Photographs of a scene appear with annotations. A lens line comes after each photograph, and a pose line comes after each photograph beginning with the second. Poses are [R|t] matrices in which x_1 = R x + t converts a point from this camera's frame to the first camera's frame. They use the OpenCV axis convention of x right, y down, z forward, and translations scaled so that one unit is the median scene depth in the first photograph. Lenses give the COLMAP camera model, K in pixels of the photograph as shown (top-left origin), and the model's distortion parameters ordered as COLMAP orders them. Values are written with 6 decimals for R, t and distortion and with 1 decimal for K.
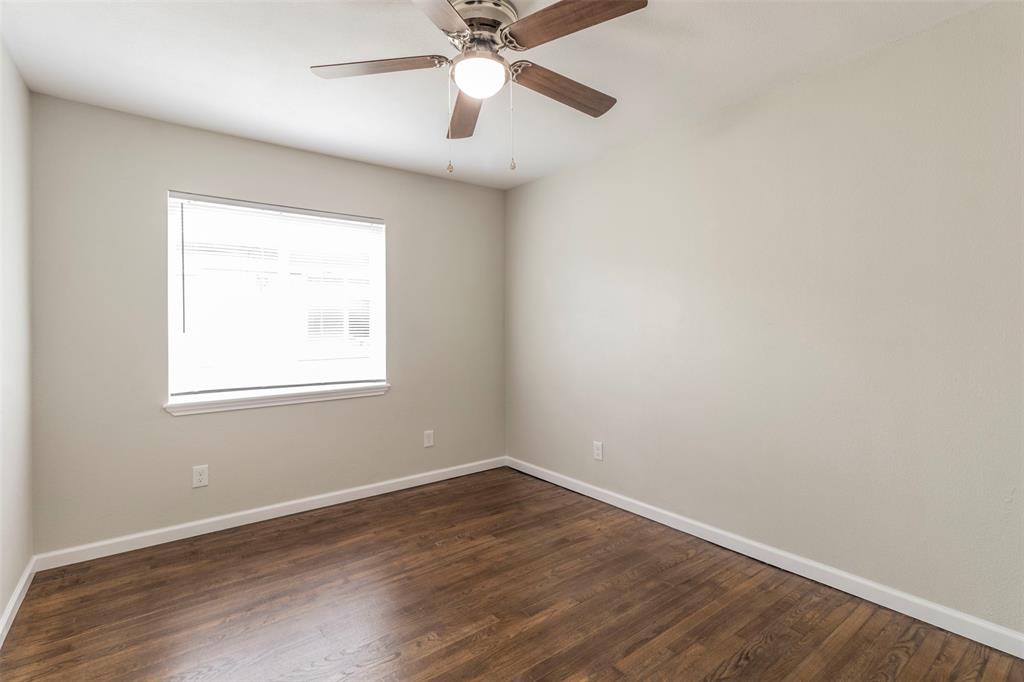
lens RADIAL K [[467.0, 0, 506.7], [0, 467.0, 328.4], [0, 0, 1]] dist [-0.000151, 0.000091]
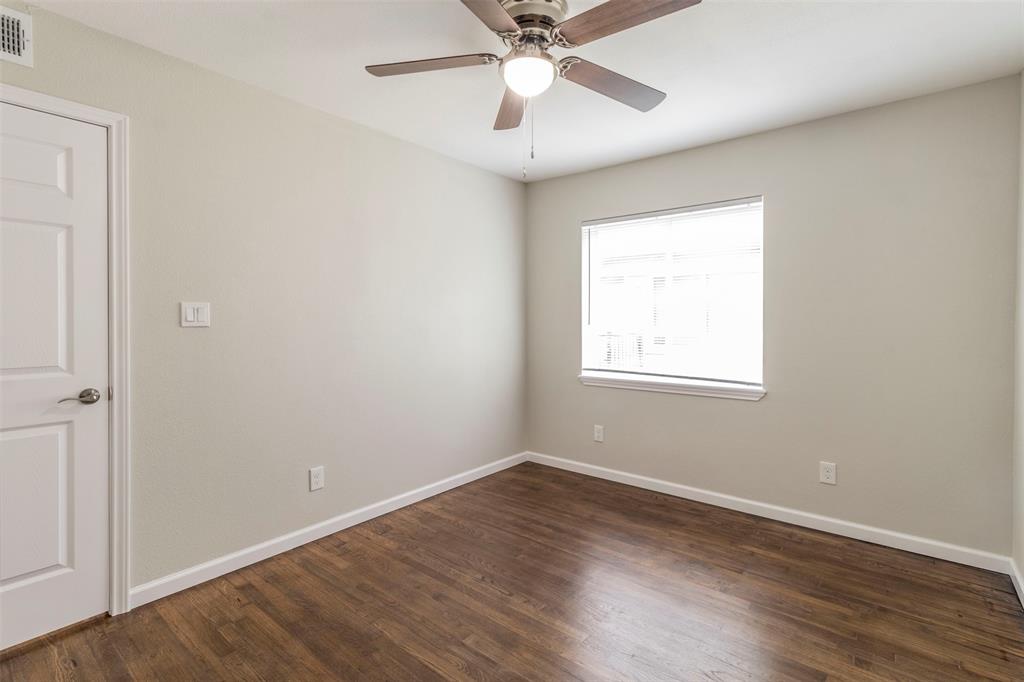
lens RADIAL K [[467.0, 0, 506.7], [0, 467.0, 328.4], [0, 0, 1]] dist [-0.000151, 0.000091]
pose [[0.254280, 0.022984, -0.966858, 0.539974], [-0.012655, 0.999711, 0.020437, -0.003541], [0.967048, 0.007039, 0.254497, 0.407363]]
